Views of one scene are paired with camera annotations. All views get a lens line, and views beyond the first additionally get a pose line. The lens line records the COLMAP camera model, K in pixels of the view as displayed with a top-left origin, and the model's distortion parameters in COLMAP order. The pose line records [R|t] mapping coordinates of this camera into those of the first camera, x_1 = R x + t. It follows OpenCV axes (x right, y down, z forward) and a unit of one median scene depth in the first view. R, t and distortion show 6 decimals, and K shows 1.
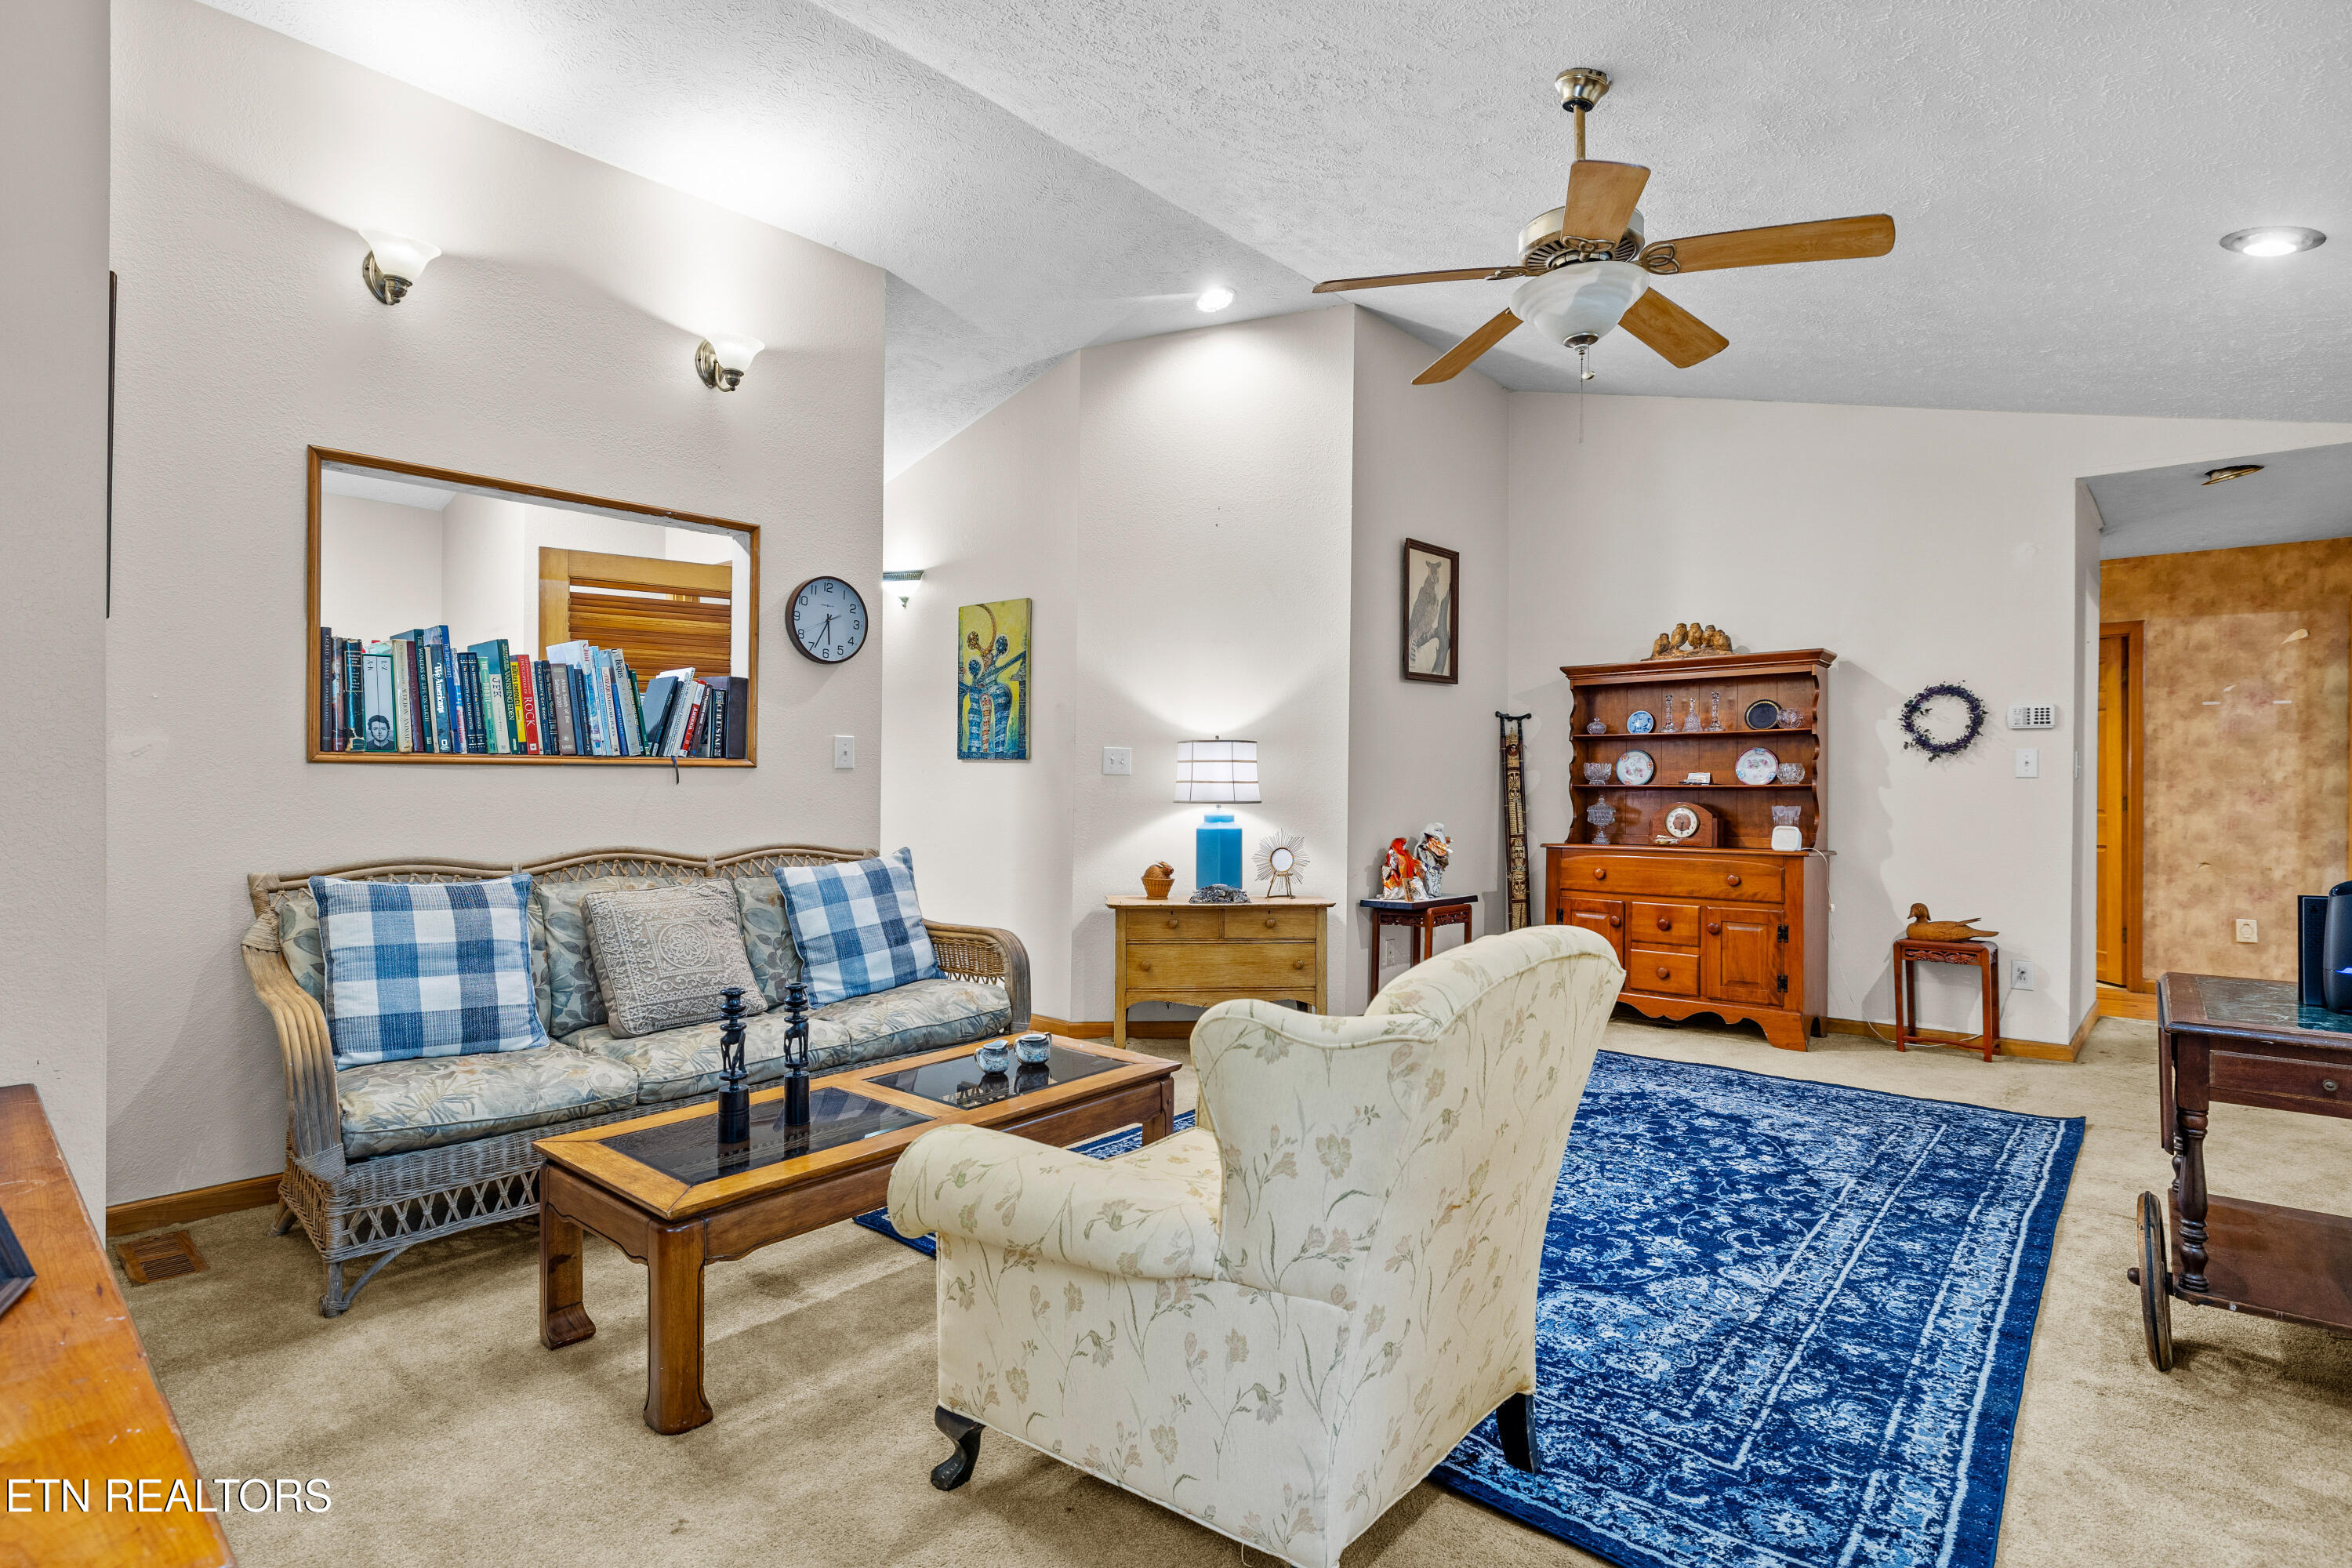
lens RADIAL K [[1154.7, 0, 1168.5], [0, 1154.7, 785.8], [0, 0, 1]] dist [-0.011108, 0.003918]
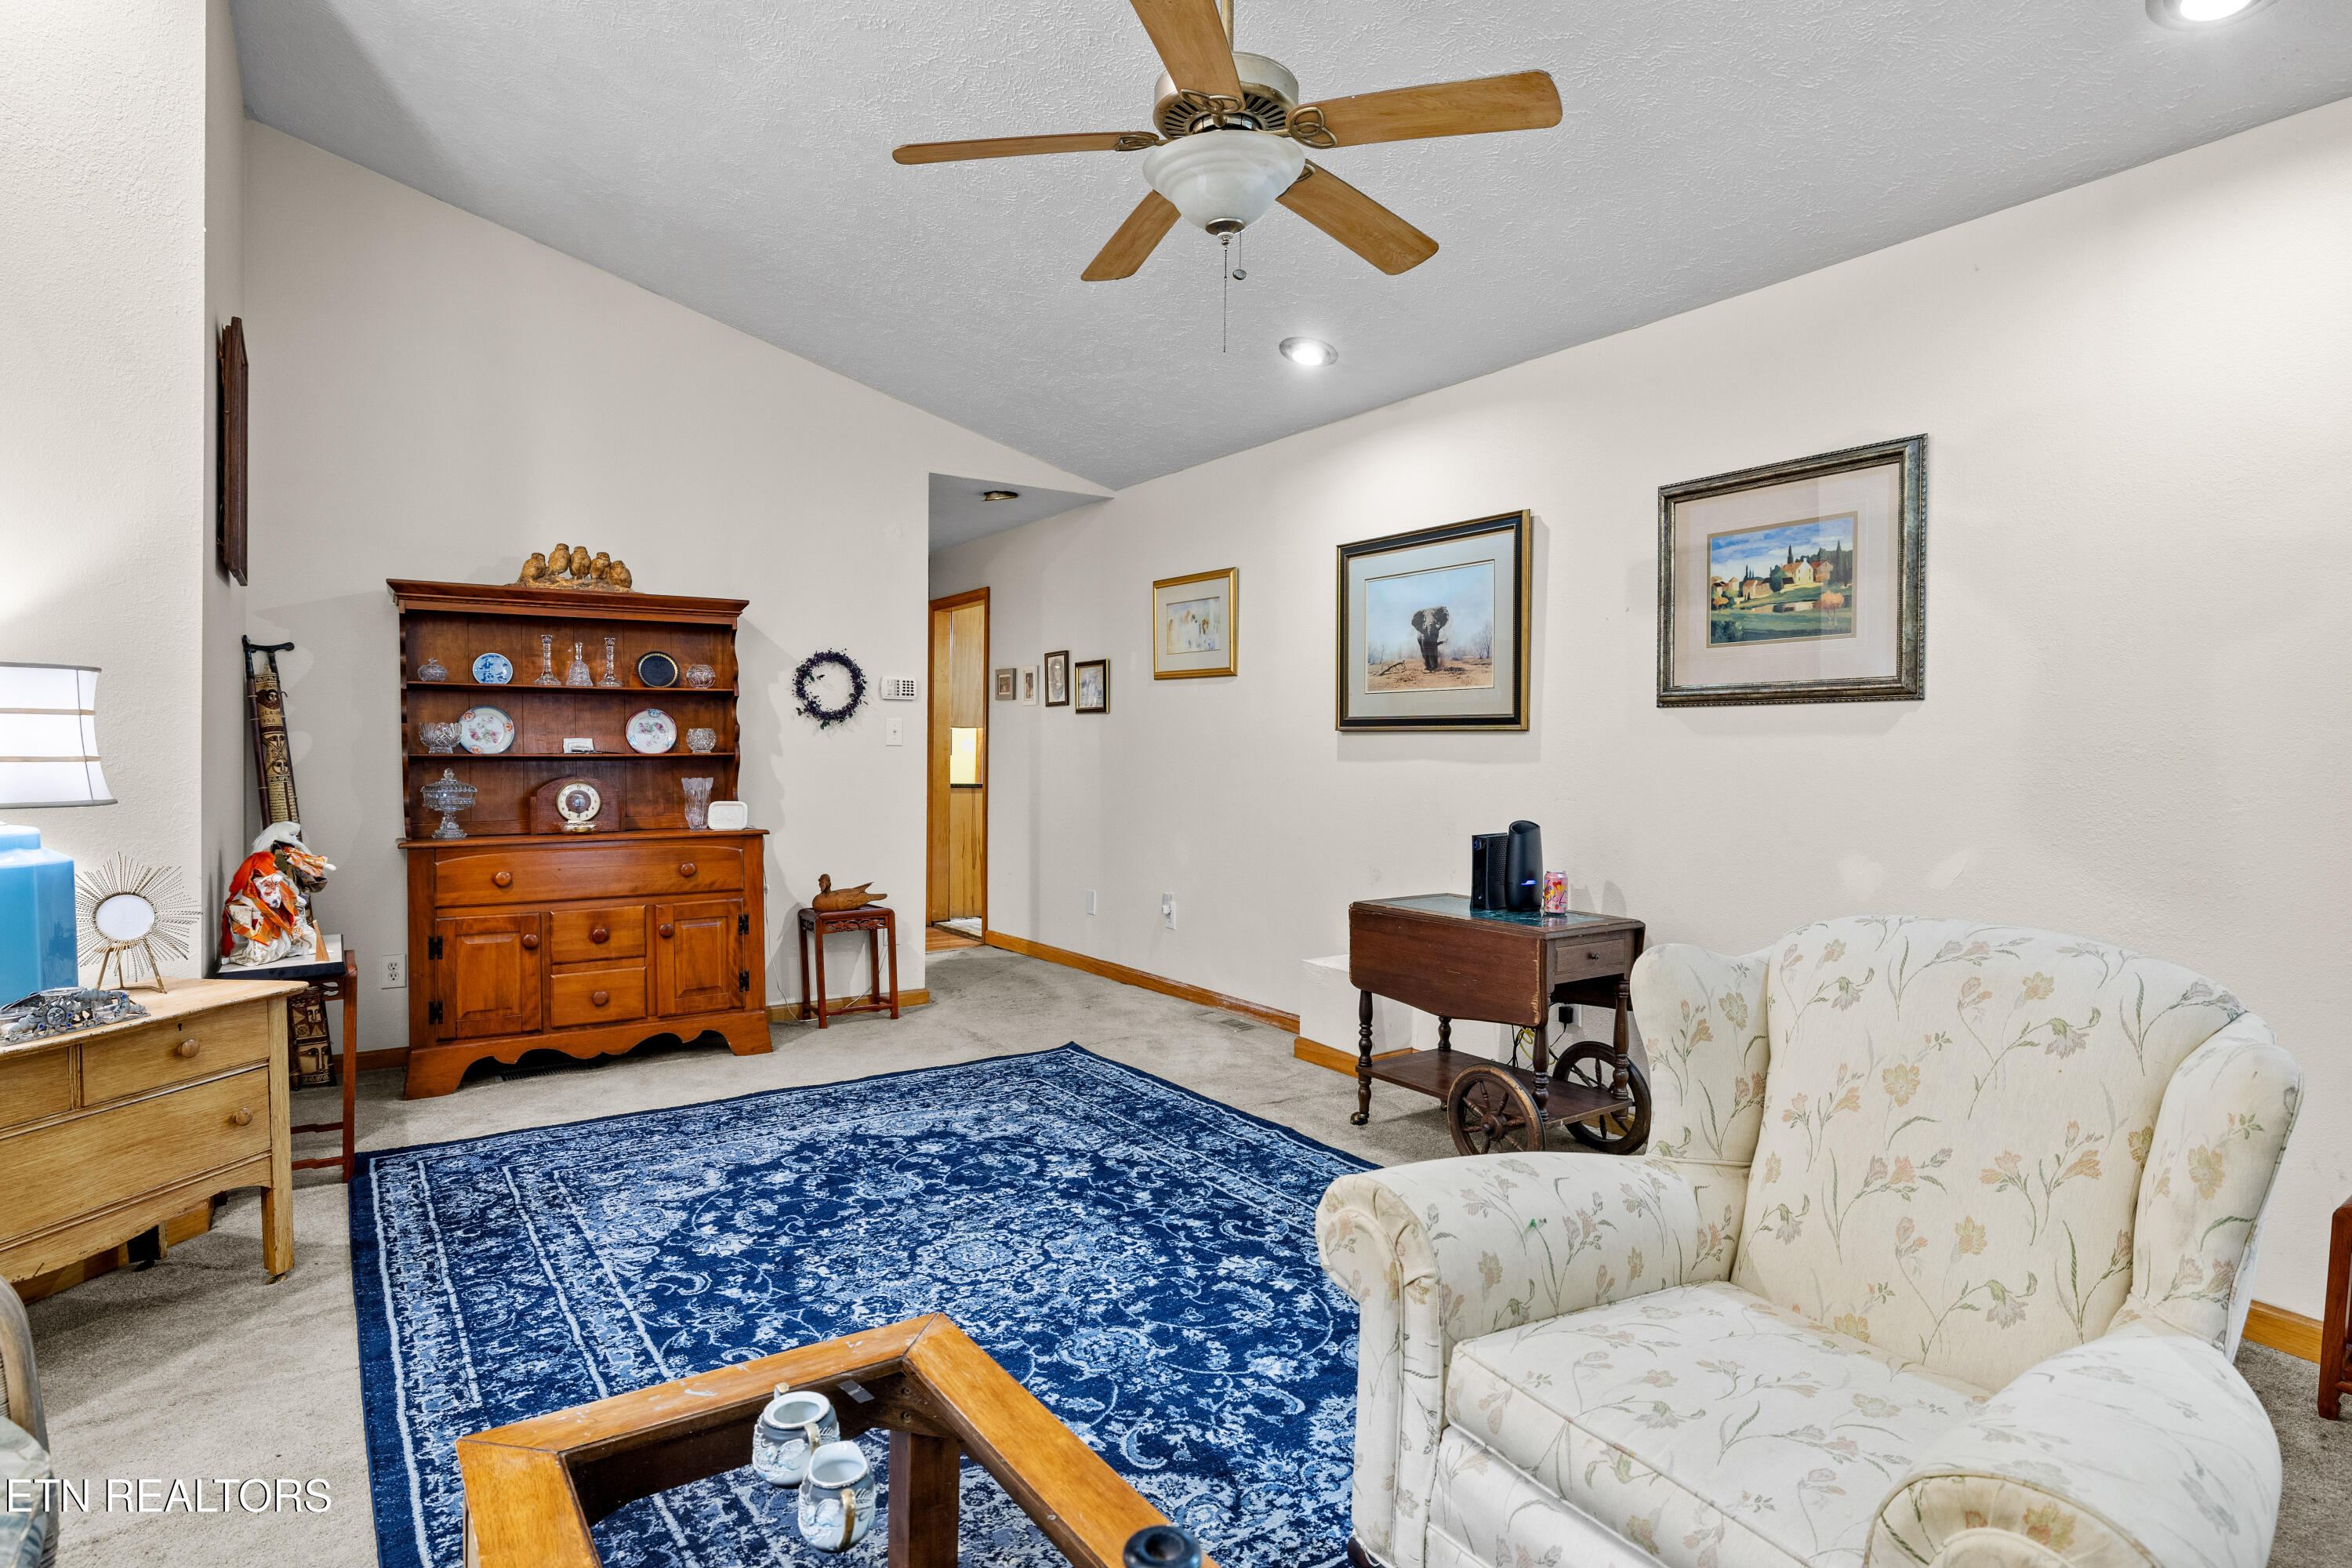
lens RADIAL K [[1252.1, 0, 1156.4], [0, 1252.1, 773.6], [0, 0, 1]] dist [-0.003952, 0.000514]
pose [[0.263775, -0.023384, 0.964301, -0.405760], [-0.000151, 0.999705, 0.024284, -0.012353], [-0.964584, -0.006551, 0.263694, 0.615570]]
